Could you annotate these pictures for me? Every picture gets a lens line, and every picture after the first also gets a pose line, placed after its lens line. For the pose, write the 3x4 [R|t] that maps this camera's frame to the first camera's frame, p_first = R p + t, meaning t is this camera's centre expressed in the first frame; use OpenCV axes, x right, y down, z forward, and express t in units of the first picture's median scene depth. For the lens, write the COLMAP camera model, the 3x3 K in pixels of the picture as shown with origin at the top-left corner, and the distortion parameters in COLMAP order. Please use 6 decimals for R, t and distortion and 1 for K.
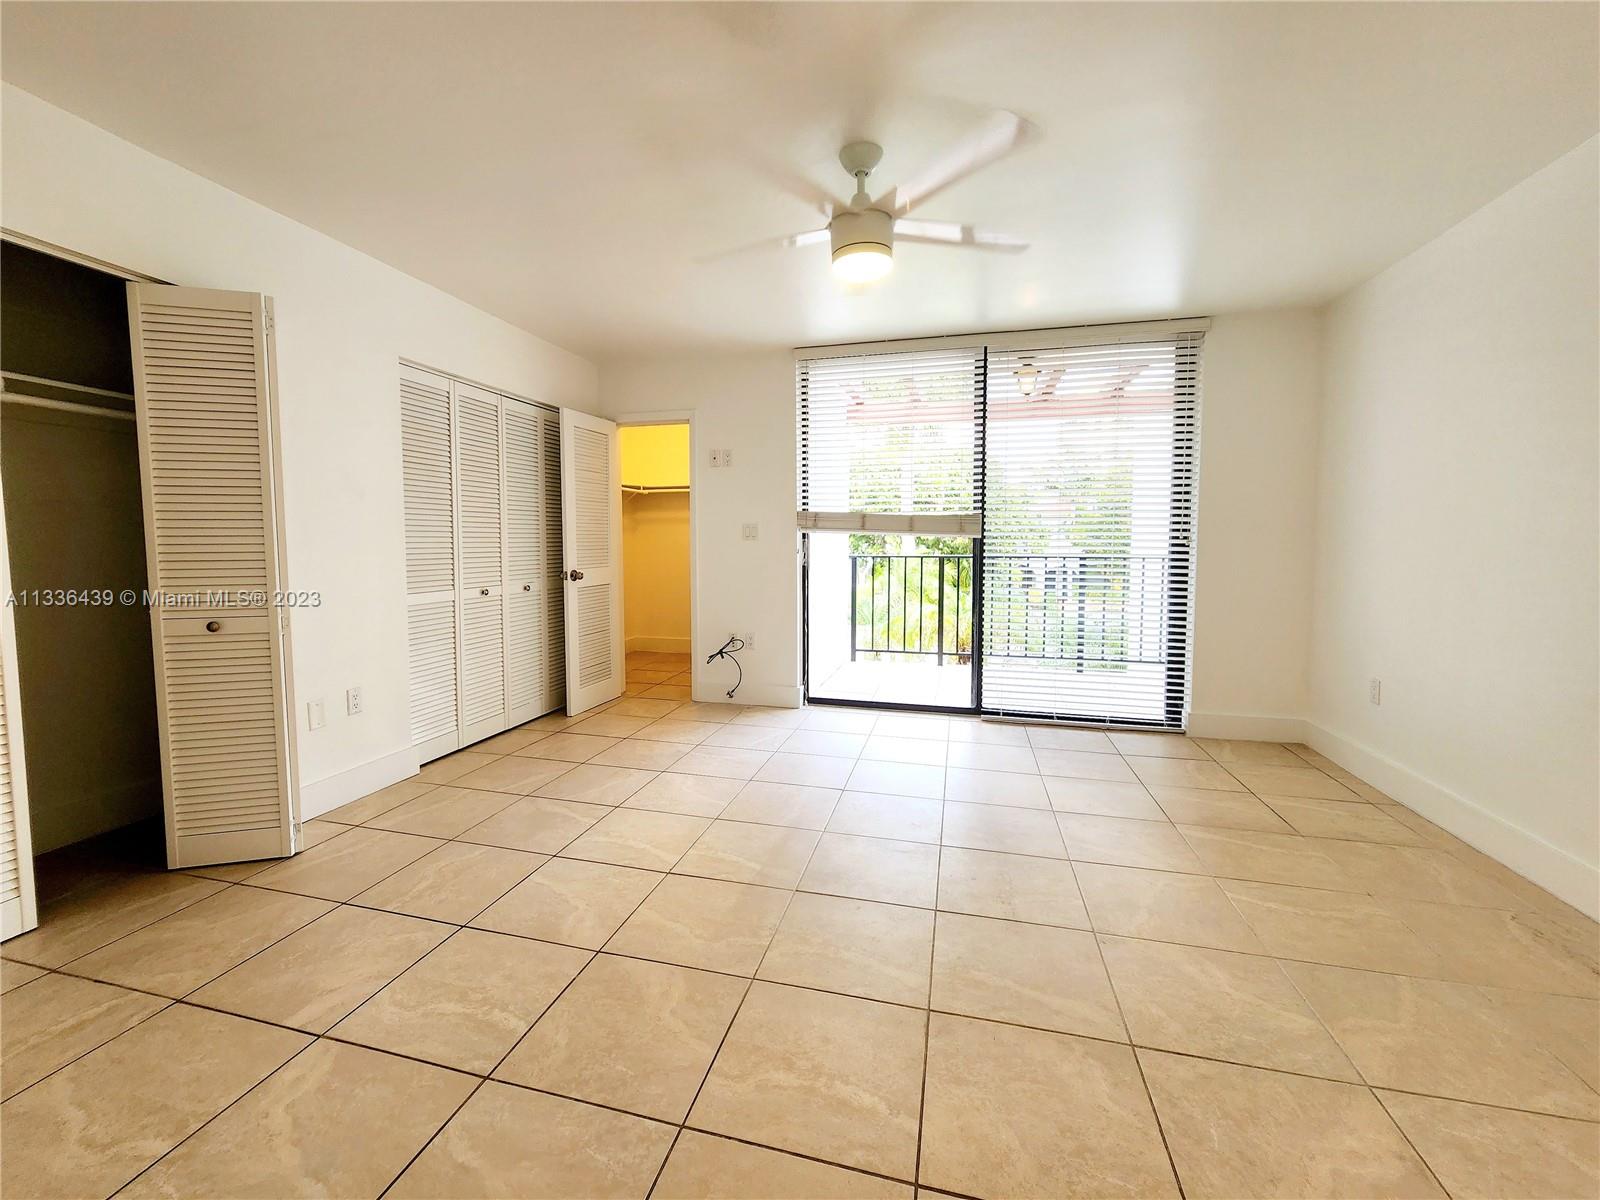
lens RADIAL K [[655.0, 0, 799.0], [0, 655.0, 598.8], [0, 0, 1]] dist [-0.000071, -0.000548]
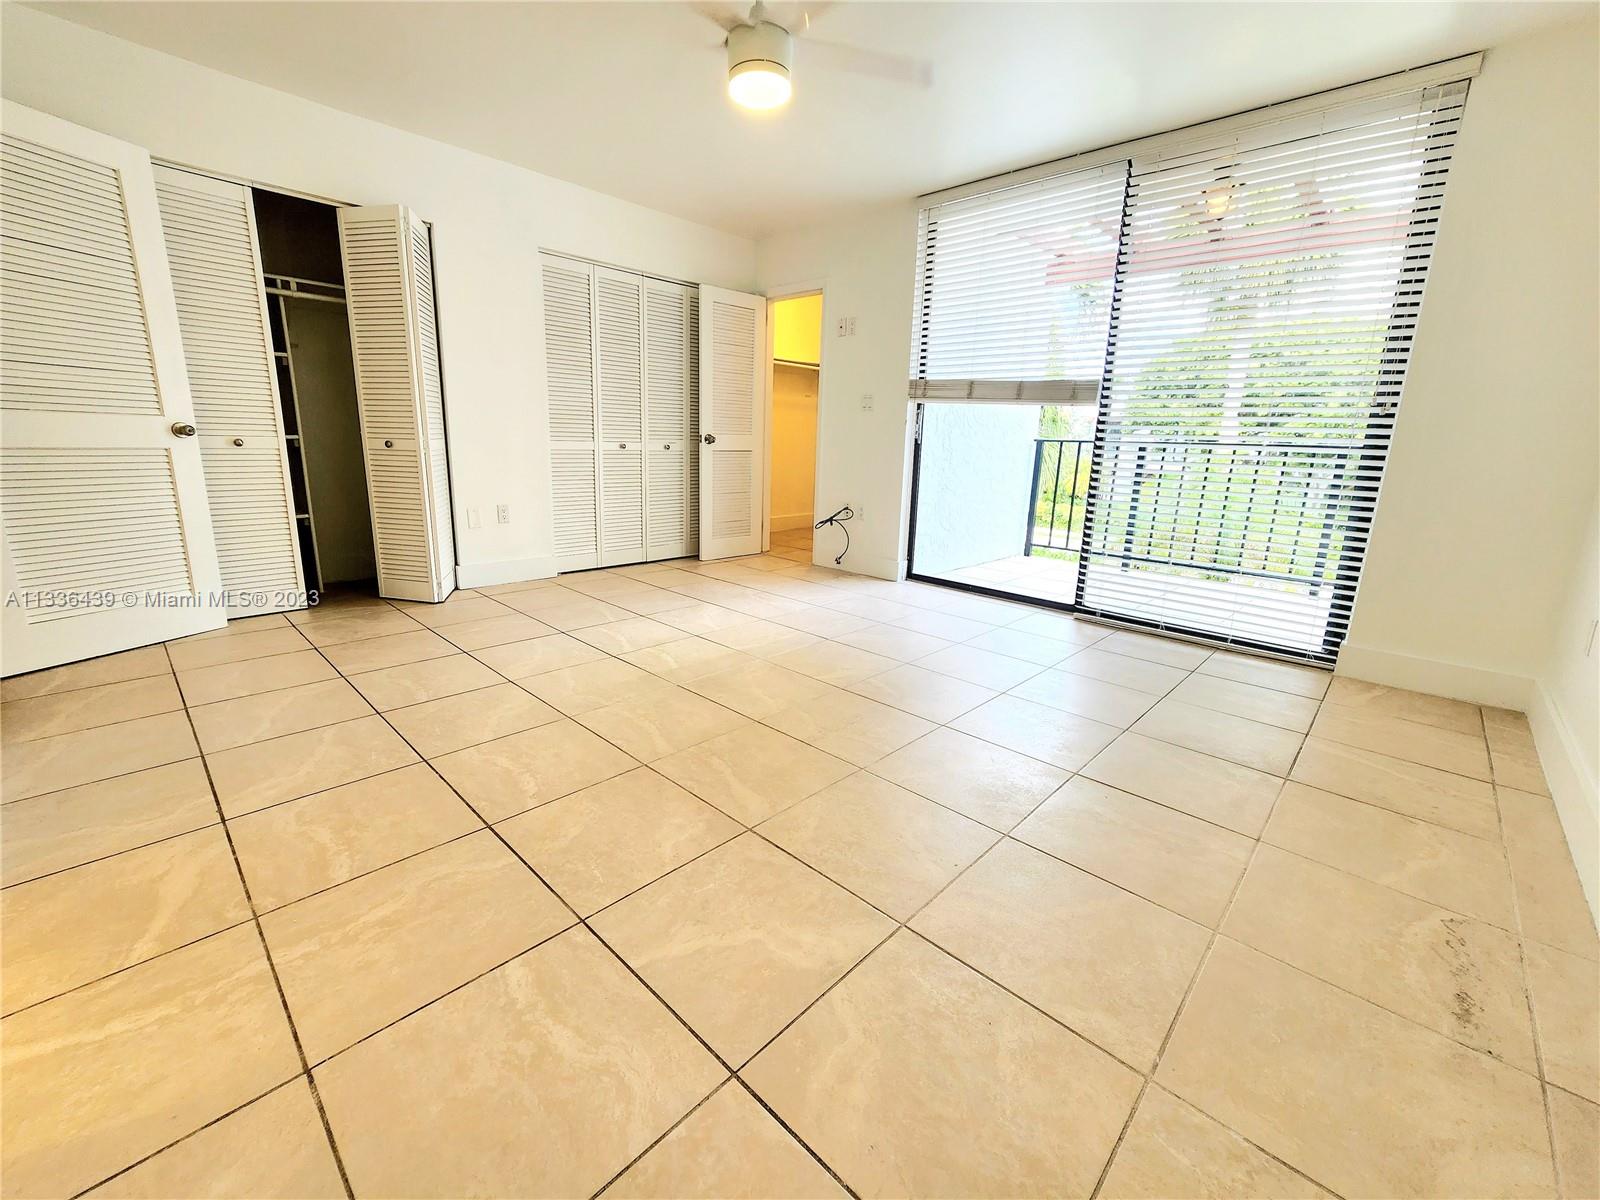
lens RADIAL K [[655.0, 0, 795.3], [0, 655.0, 596.1], [0, 0, 1]] dist [-0.000071, -0.000548]
pose [[0.873590, 0.138669, -0.466489, 0.368454], [-0.071821, 0.984785, 0.158240, 0.043569], [0.481335, -0.104733, 0.870257, 0.046396]]
